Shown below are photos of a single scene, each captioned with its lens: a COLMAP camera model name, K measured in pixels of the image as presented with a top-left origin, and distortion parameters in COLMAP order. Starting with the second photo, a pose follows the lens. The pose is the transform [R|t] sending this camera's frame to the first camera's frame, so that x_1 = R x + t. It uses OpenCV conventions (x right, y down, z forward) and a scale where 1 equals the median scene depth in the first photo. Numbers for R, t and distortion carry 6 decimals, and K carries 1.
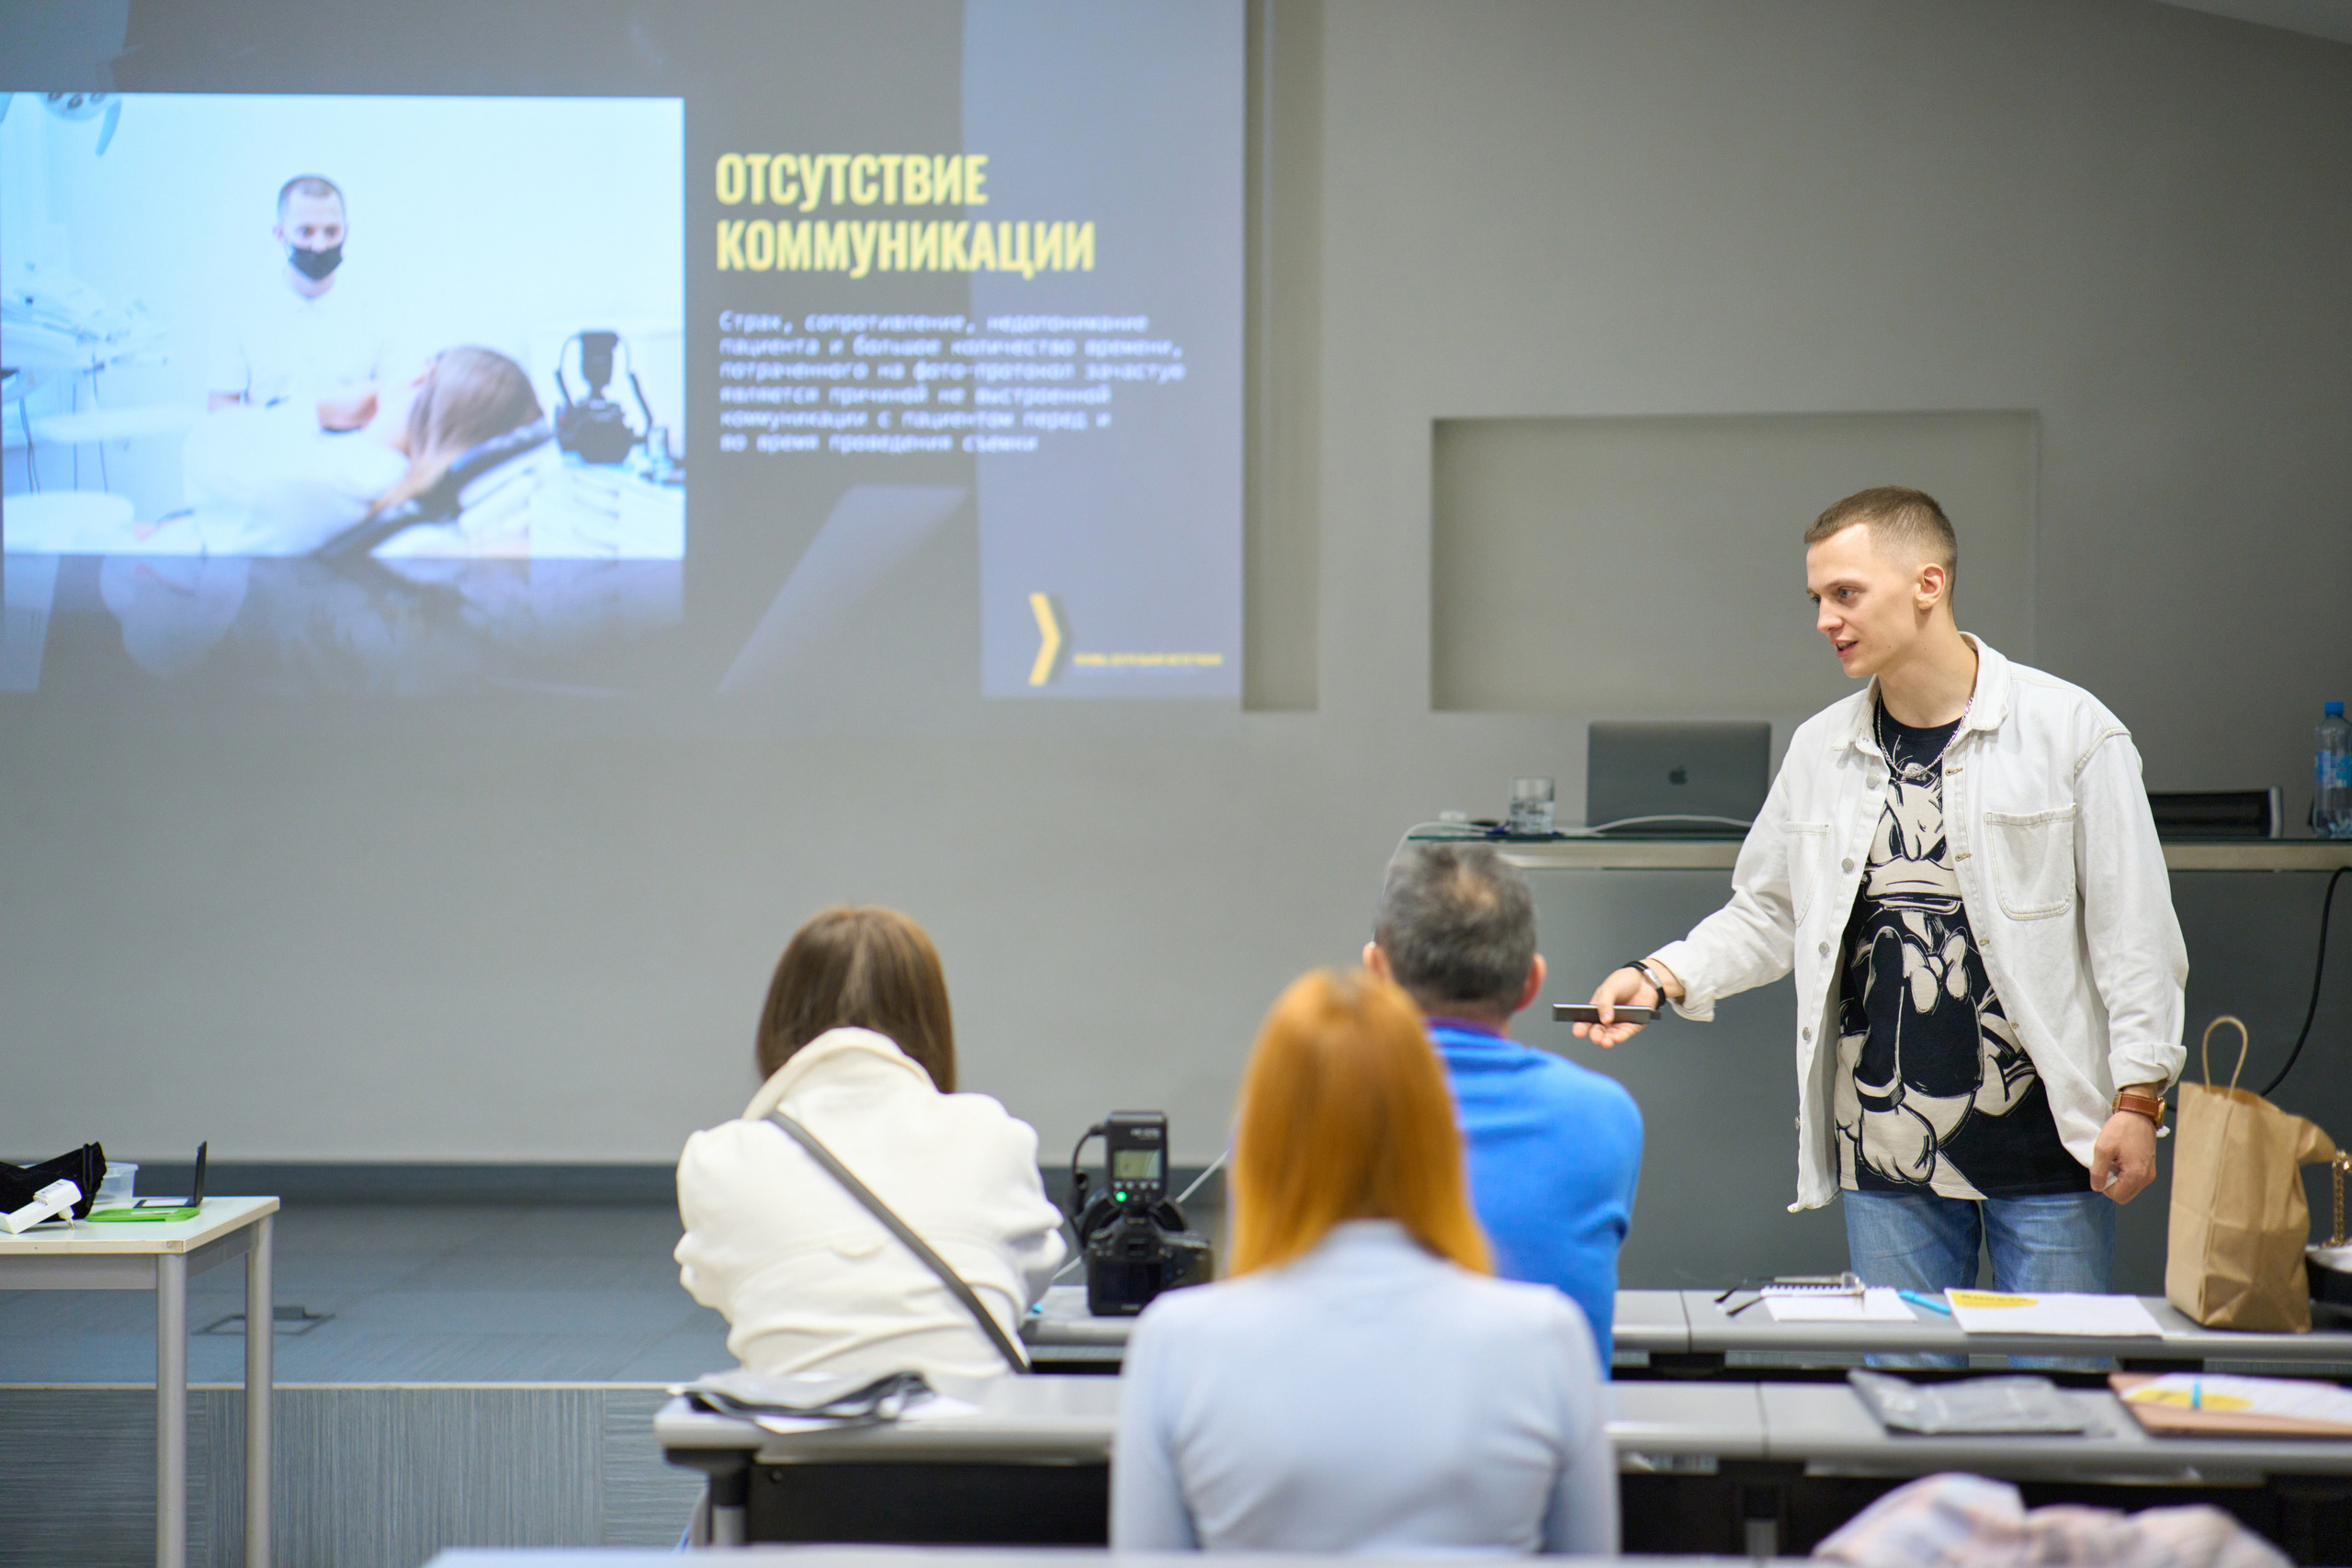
lens RADIAL K [[5613.7, 0, 1167.9], [0, 5613.7, 803.2], [0, 0, 1]] dist [0.446017, 0.000000]
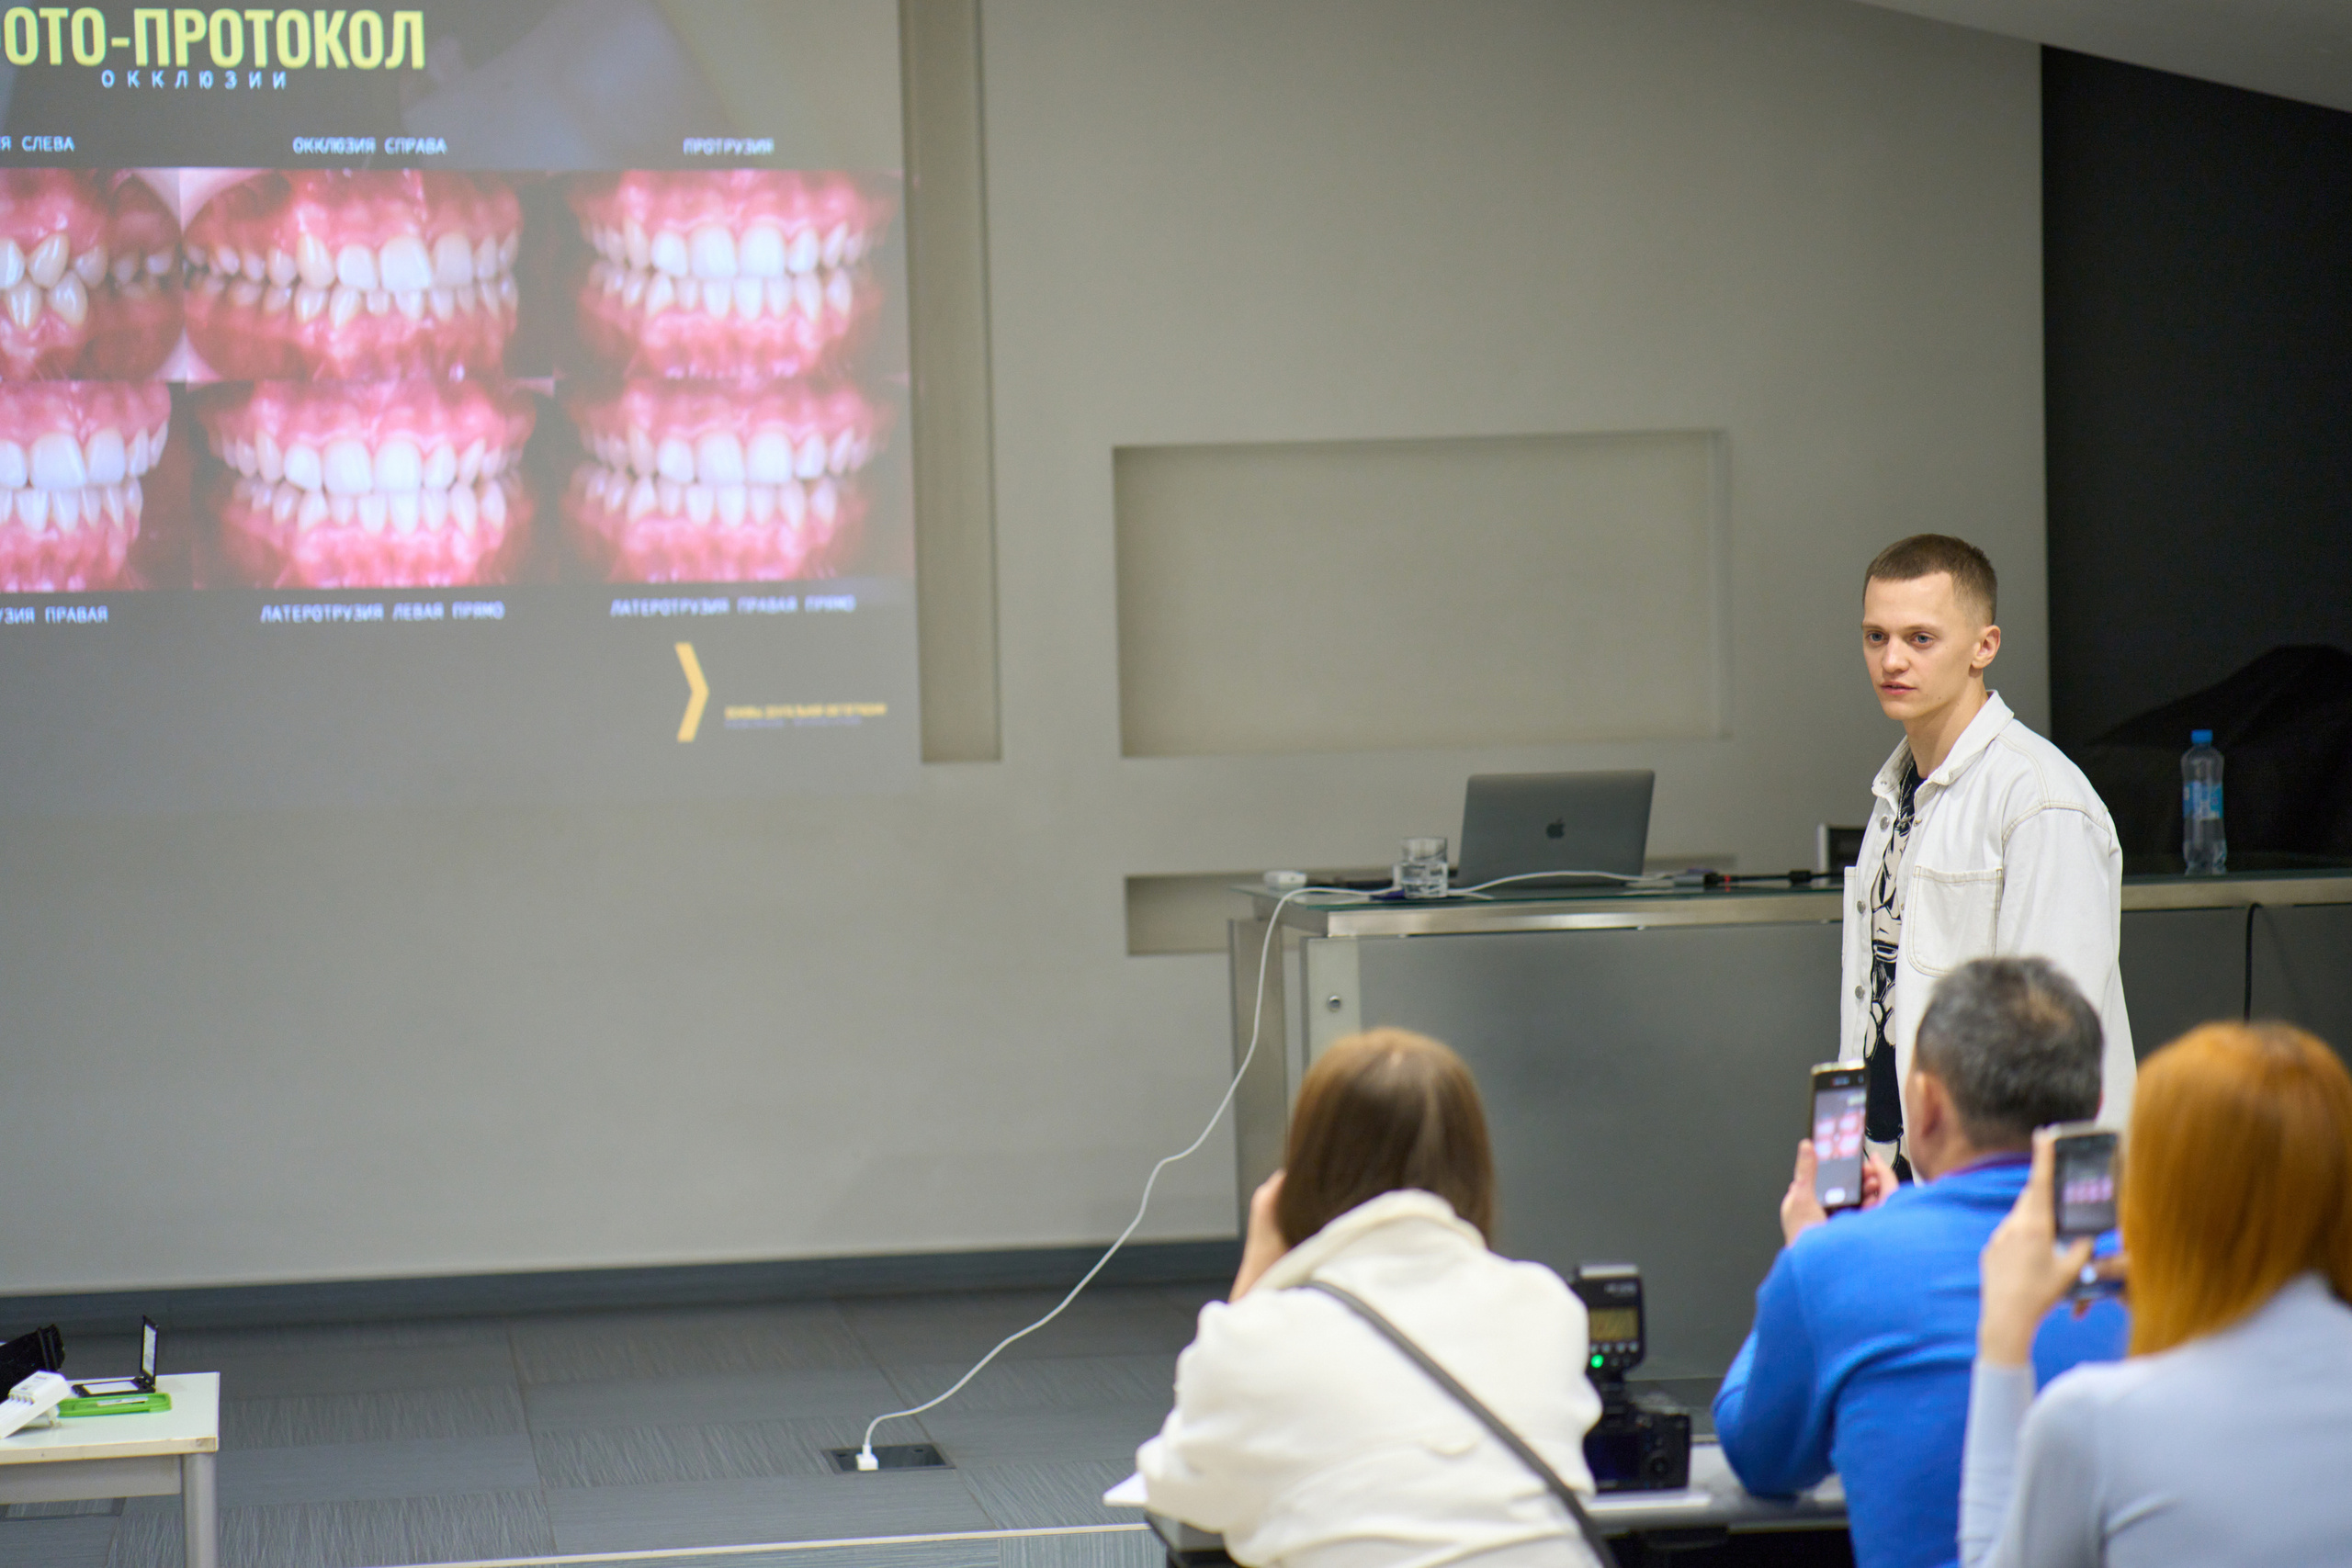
lens RADIAL K [[5613.7, 0, 1215.0], [0, 5613.7, 814.2], [0, 0, 1]] dist [0.446017, 0.000000]
pose [[0.977237, -0.033460, 0.209494, -0.193298], [0.032411, 0.999439, 0.008442, -0.020409], [-0.209659, -0.001460, 0.977773, 0.101347]]
